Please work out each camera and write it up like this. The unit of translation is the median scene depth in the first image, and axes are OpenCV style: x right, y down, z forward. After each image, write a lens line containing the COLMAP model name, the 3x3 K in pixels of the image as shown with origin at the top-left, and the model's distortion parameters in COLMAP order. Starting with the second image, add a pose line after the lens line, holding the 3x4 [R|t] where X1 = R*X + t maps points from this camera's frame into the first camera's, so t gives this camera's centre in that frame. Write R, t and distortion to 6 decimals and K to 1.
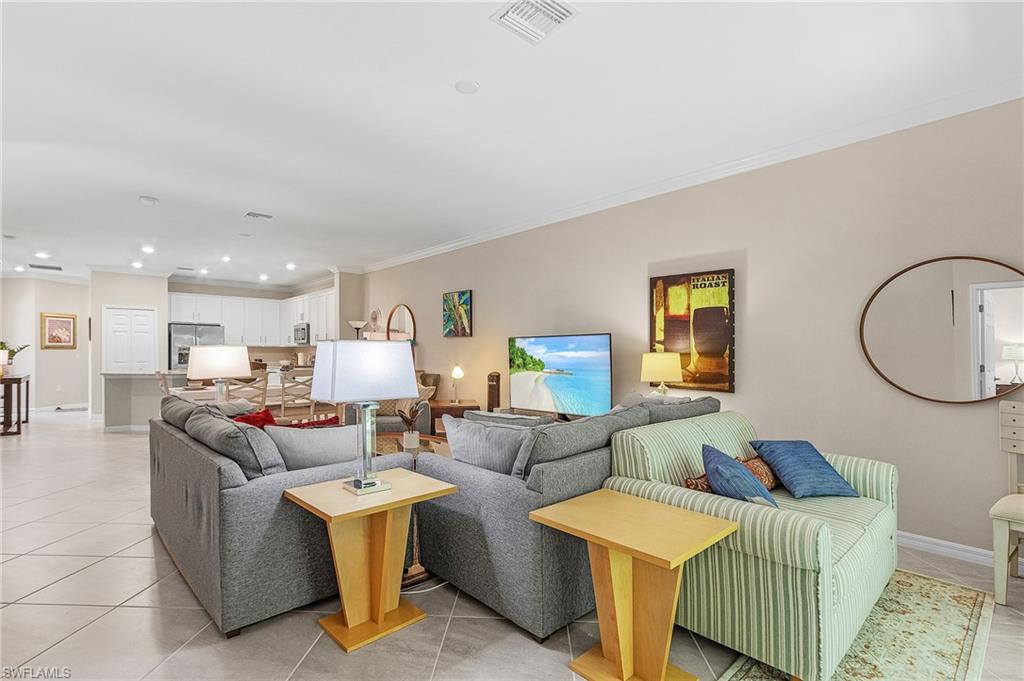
lens RADIAL K [[467.4, 0, 497.9], [0, 467.4, 345.7], [0, 0, 1]] dist [-0.001828, -0.000467]
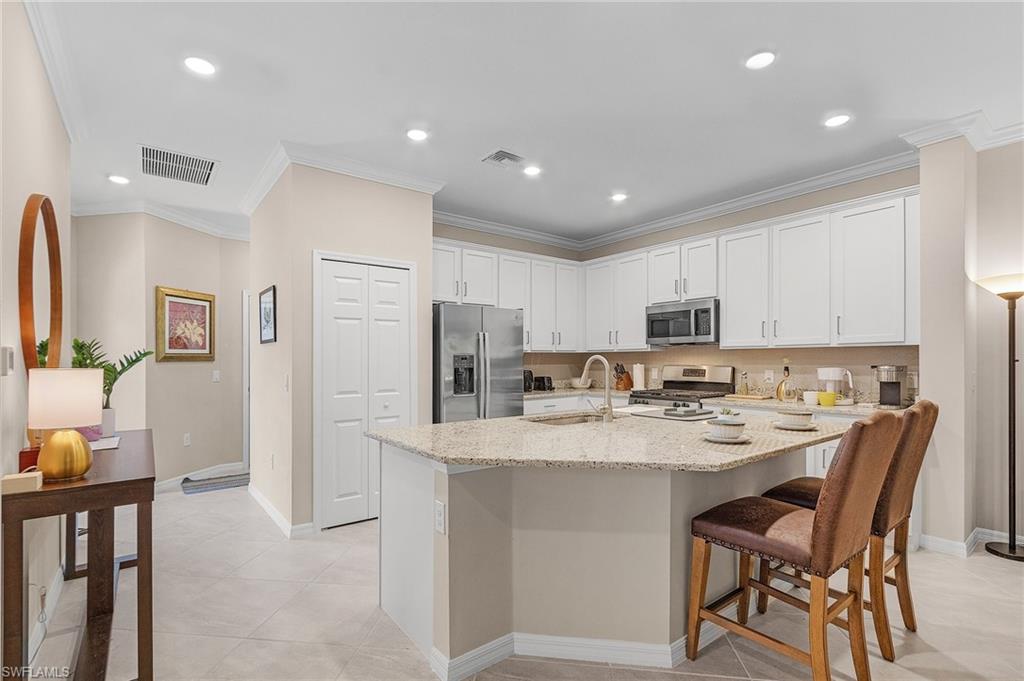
lens RADIAL K [[467.4, 0, 497.9], [0, 467.4, 345.7], [0, 0, 1]] dist [-0.001828, -0.000467]
pose [[0.996250, -0.012983, -0.085537, -0.984565], [0.011722, 0.999815, -0.015235, 0.003615], [0.085719, 0.014175, 0.996219, 0.921283]]
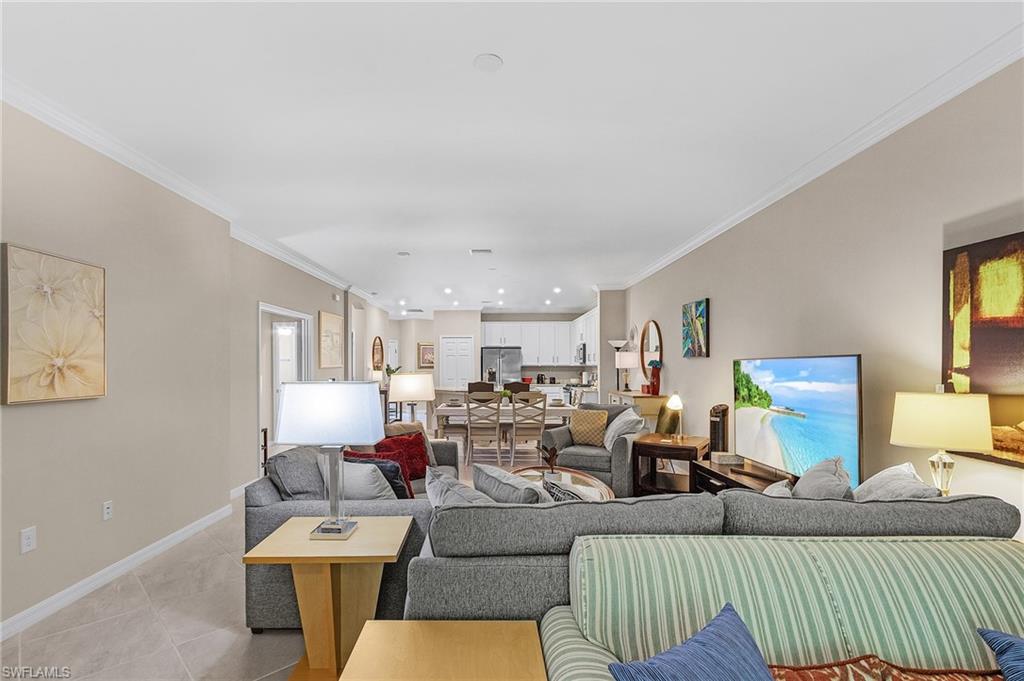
lens RADIAL K [[467.6, 0, 498.8], [0, 467.6, 369.3], [0, 0, 1]] dist [0.000197, 0.000111]
pose [[0.744699, 0.002051, -0.667397, 0.234422], [0.012026, 0.999792, 0.016492, -0.018035], [0.667292, -0.020308, 0.744519, 0.191711]]
